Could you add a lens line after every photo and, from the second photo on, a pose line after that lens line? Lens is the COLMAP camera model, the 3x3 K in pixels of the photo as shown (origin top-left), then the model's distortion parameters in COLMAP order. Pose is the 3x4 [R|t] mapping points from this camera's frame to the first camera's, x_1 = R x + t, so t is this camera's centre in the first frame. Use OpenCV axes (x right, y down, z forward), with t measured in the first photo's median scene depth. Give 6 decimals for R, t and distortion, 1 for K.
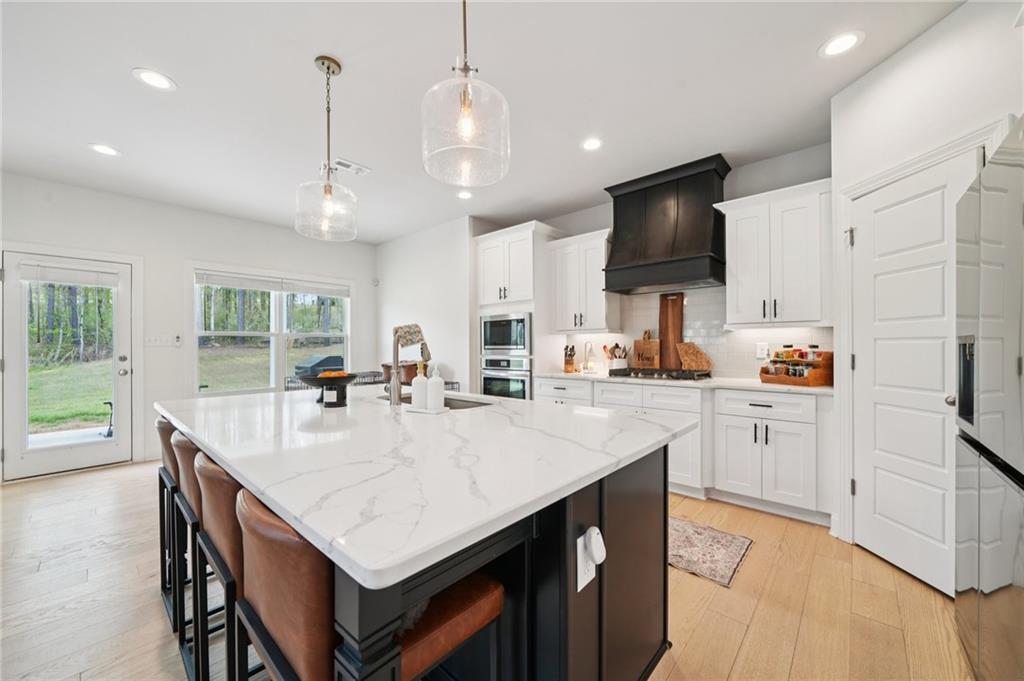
lens RADIAL K [[388.8, 0, 517.5], [0, 388.8, 346.6], [0, 0, 1]] dist [0.001197, -0.000133]
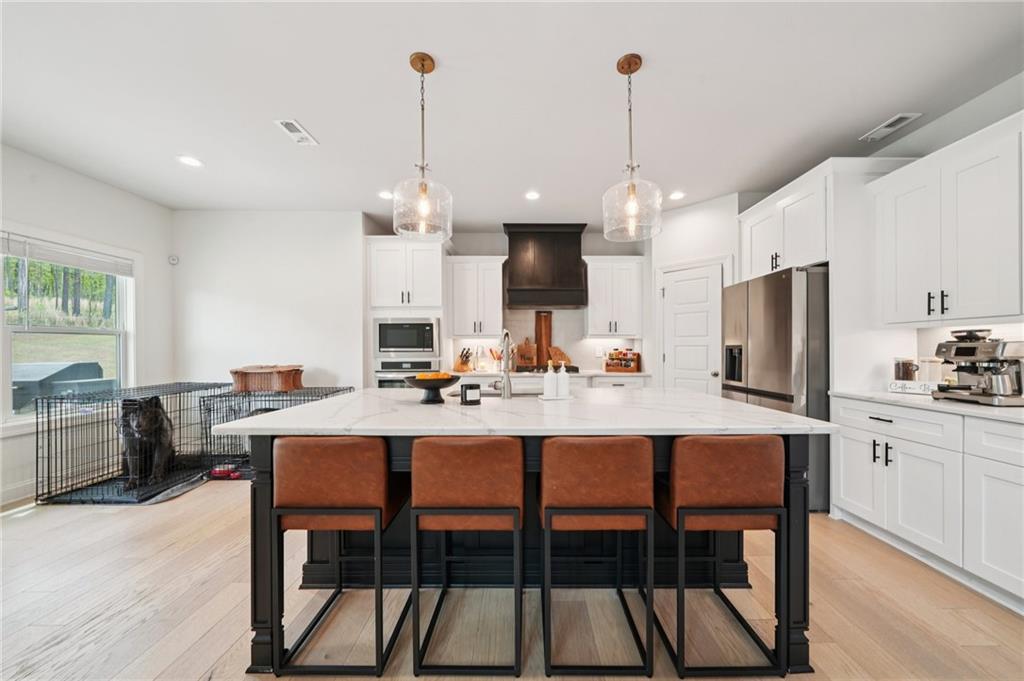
lens RADIAL K [[355.0, 0, 520.2], [0, 355.0, 349.2], [0, 0, 1]] dist [-0.003308, -0.000216]
pose [[0.744438, 0.004220, 0.667678, -0.510493], [-0.002822, 0.999991, -0.003173, 0.002875], [-0.667686, 0.000478, 0.744443, 0.112966]]
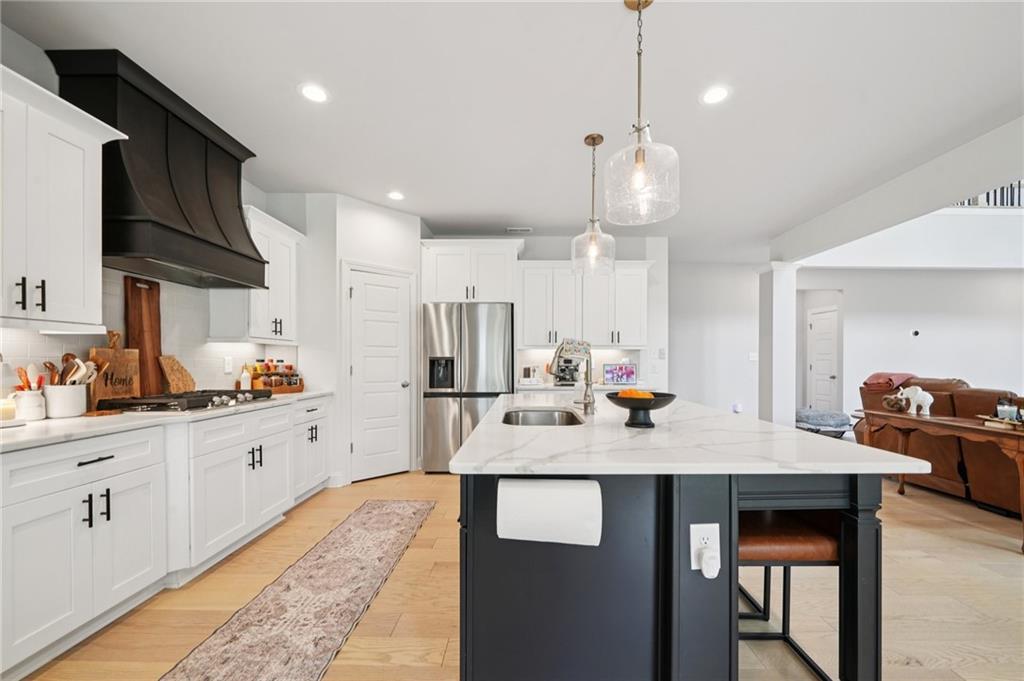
lens RADIAL K [[388.8, 0, 516.9], [0, 388.8, 361.9], [0, 0, 1]] dist [0.001197, -0.000133]
pose [[-0.646771, -0.002886, 0.762678, -0.507262], [-0.000597, 0.999994, 0.003278, -0.001090], [-0.762684, 0.001665, -0.646770, 0.943673]]
